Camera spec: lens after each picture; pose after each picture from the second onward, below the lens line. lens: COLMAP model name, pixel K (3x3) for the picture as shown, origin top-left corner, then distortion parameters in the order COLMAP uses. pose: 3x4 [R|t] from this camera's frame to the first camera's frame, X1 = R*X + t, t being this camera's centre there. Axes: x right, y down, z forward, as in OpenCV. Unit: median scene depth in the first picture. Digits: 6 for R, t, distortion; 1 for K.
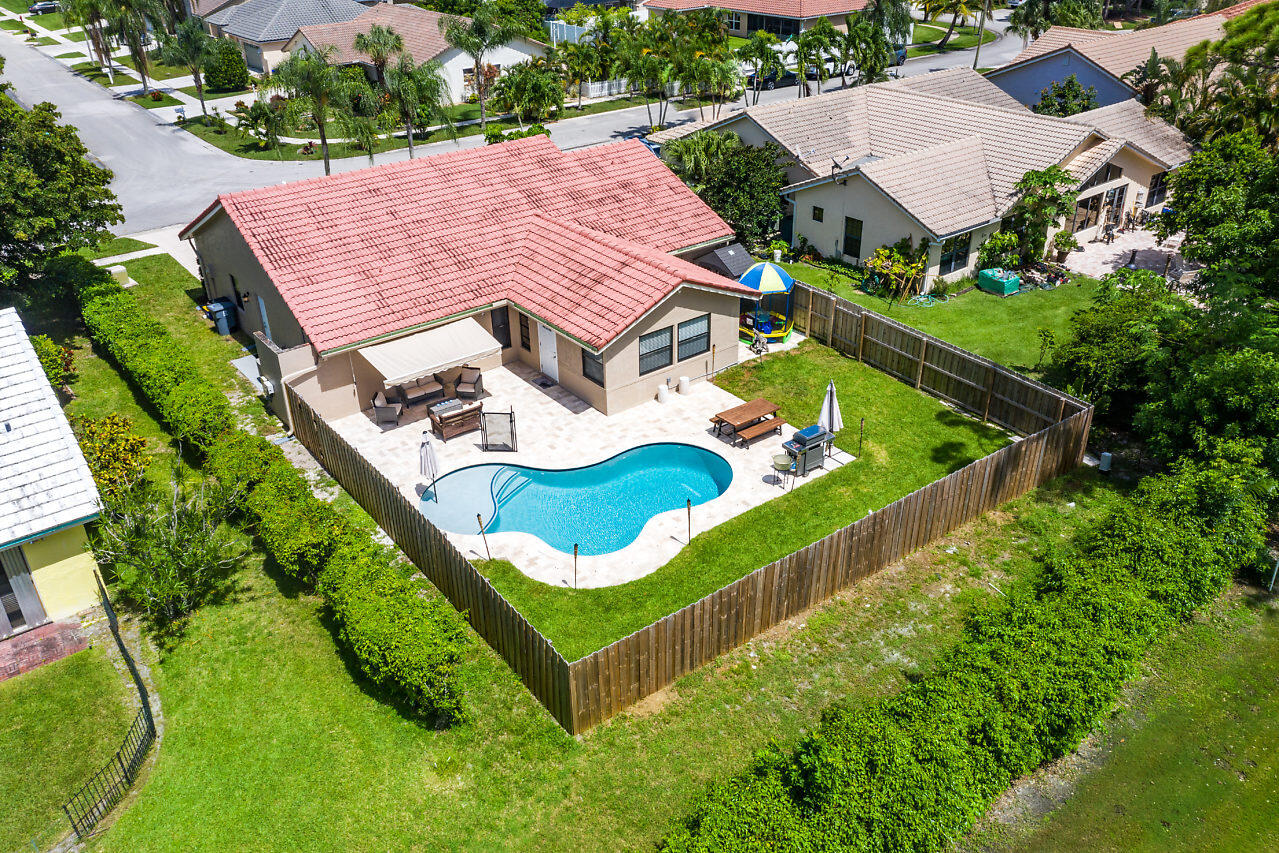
lens RADIAL K [[990.7, 0, 638.7], [0, 990.7, 425.2], [0, 0, 1]] dist [-0.010699, -0.003893]
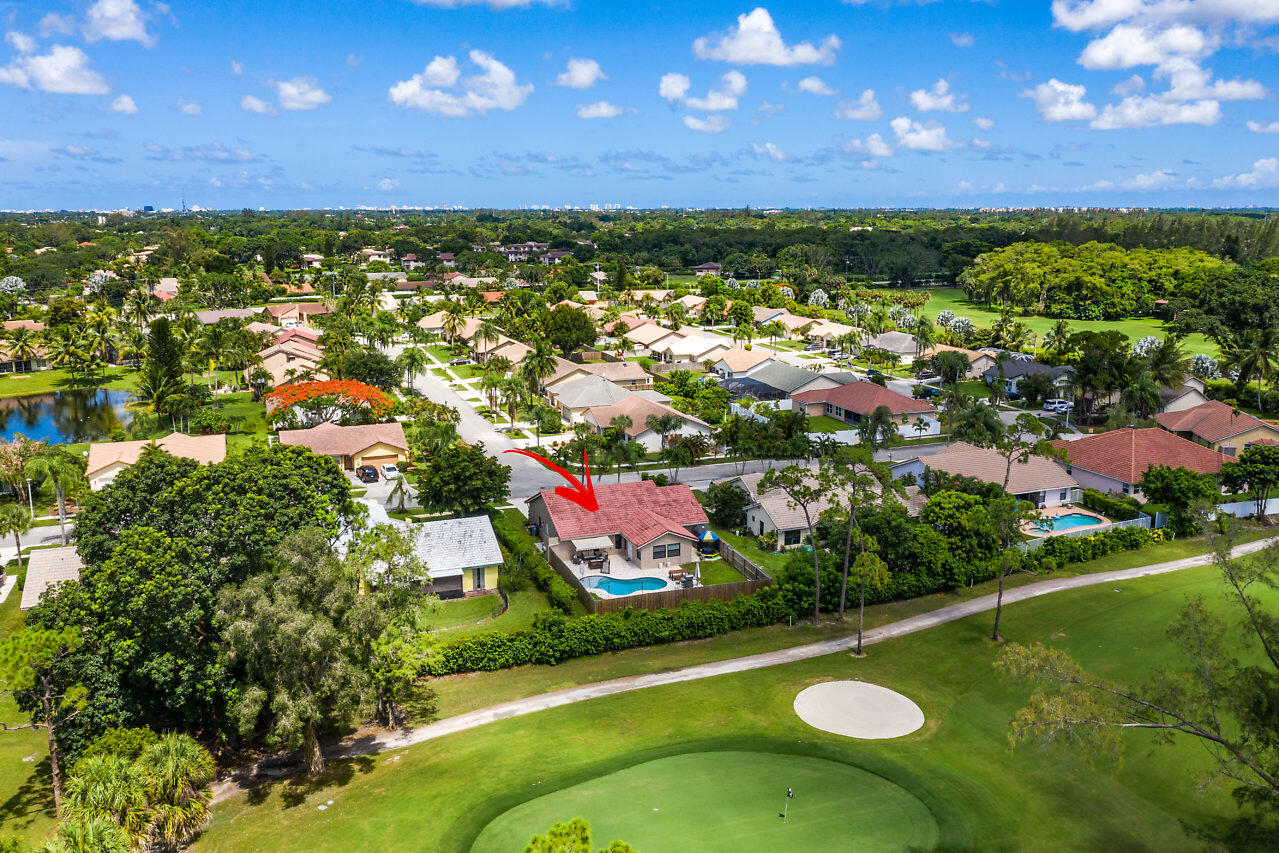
lens RADIAL K [[990.7, 0, 640.3], [0, 990.7, 428.0], [0, 0, 1]] dist [-0.010699, -0.003893]
pose [[0.956415, 0.076718, -0.281753, 0.670121], [-0.155350, 0.950676, -0.268479, 0.333923], [0.247259, 0.300547, 0.921159, -1.682390]]
